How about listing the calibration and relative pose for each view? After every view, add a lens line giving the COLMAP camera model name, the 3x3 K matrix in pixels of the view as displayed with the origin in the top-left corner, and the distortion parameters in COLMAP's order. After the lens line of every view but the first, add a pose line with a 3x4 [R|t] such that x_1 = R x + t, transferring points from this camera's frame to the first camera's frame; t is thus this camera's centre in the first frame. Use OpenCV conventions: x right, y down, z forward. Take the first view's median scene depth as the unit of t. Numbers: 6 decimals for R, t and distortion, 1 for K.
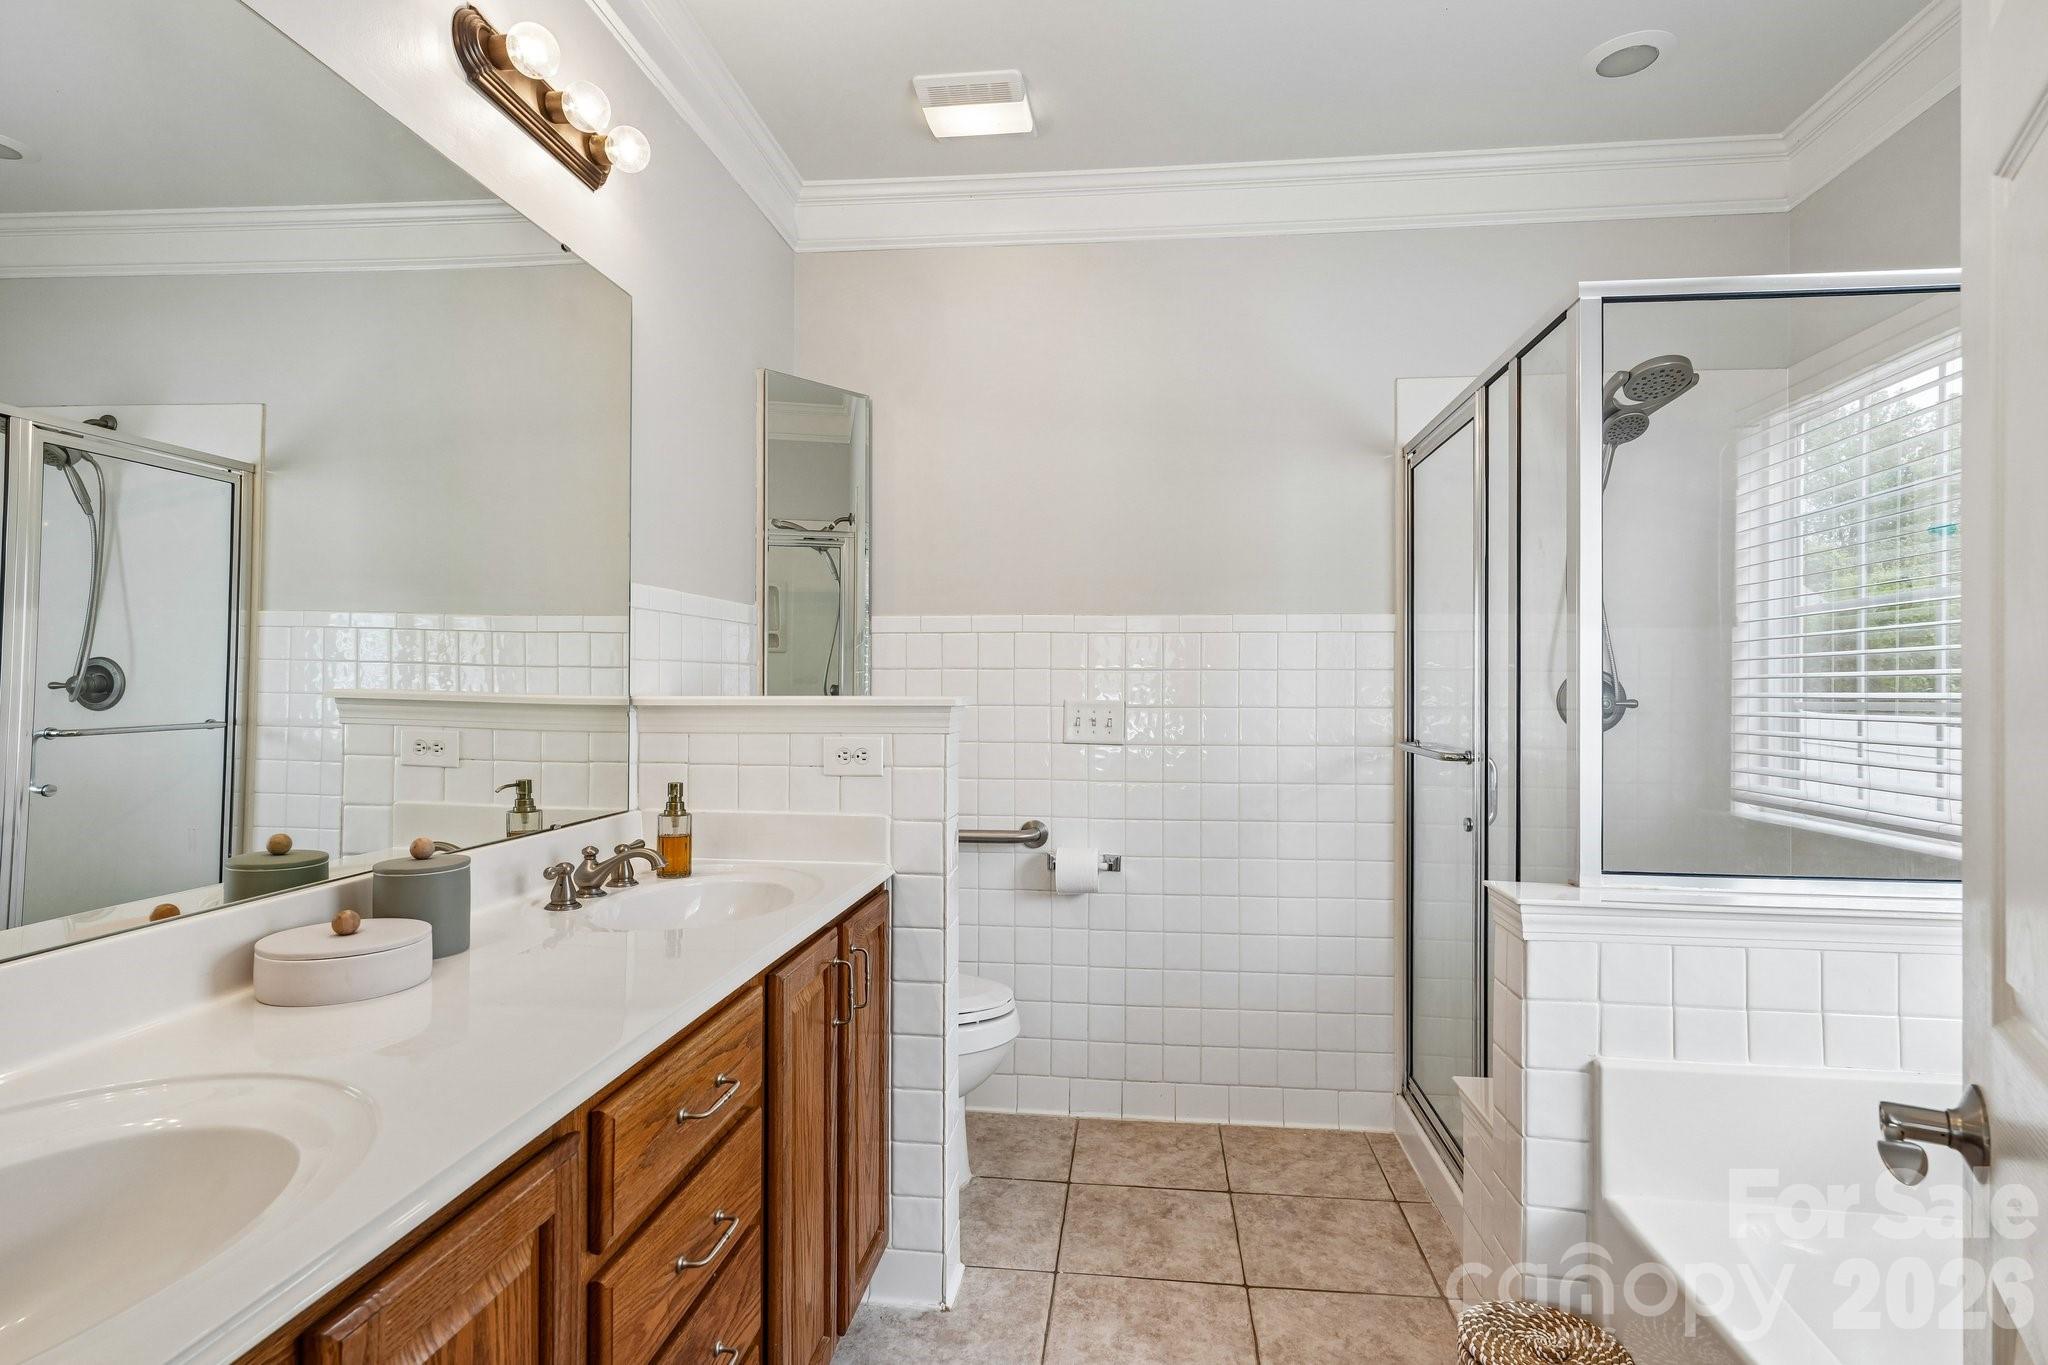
lens RADIAL K [[1021.3, 0, 1025.9], [0, 1021.3, 681.4], [0, 0, 1]] dist [0.000328, 0.000140]
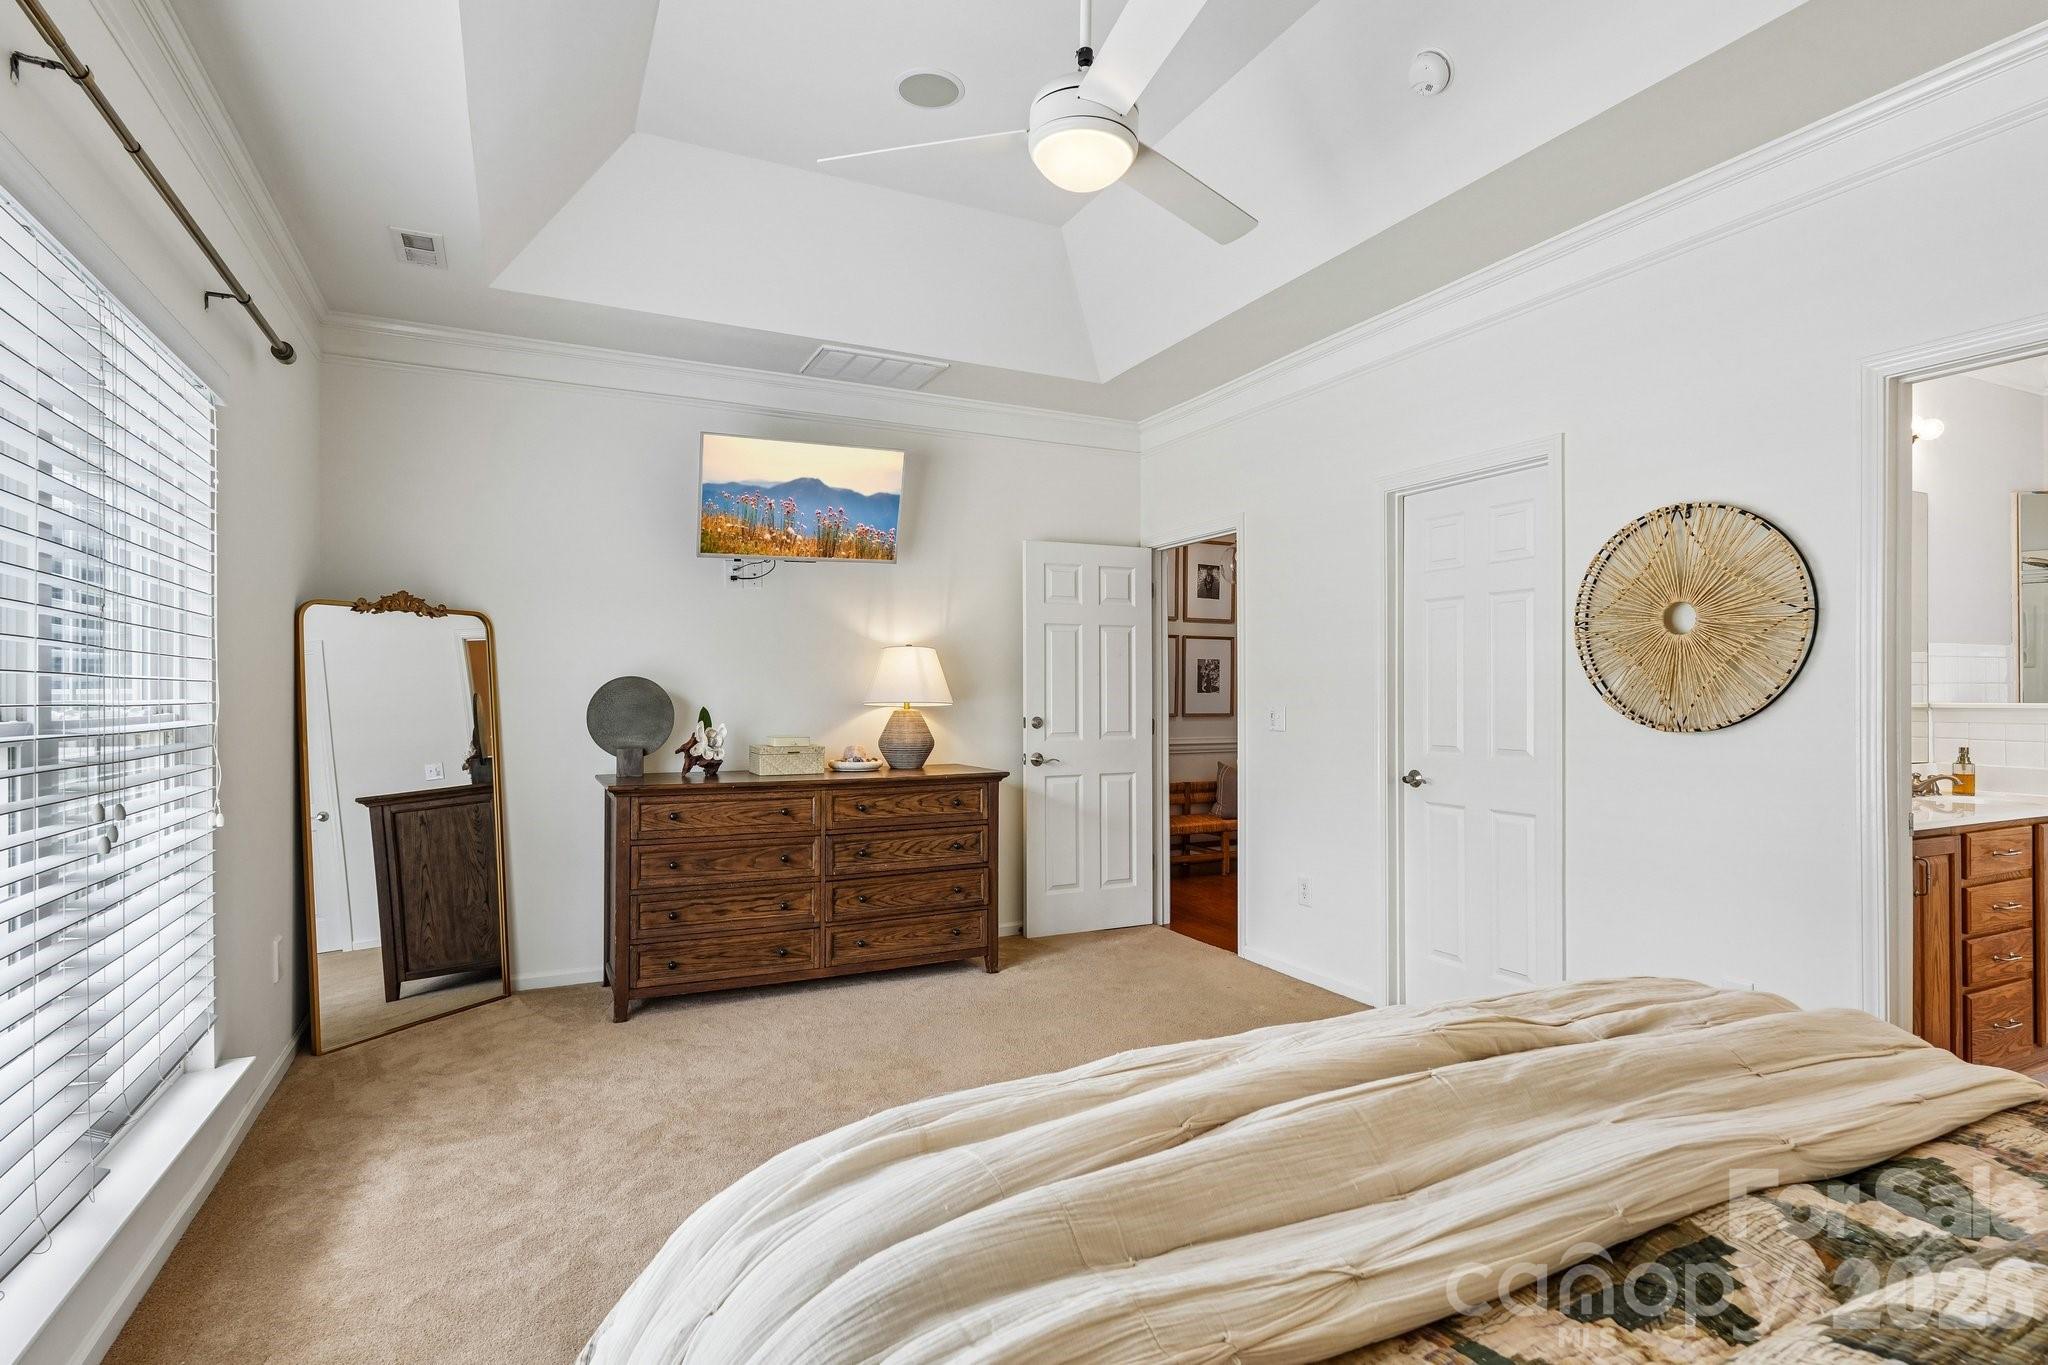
lens RADIAL K [[1021.3, 0, 1020.2], [0, 1021.3, 692.6], [0, 0, 1]] dist [0.000328, 0.000140]
pose [[0.535930, 0.001935, -0.844260, 0.330840], [0.005922, 0.999964, 0.006051, -0.026048], [0.844242, -0.008243, 0.535899, -1.540410]]
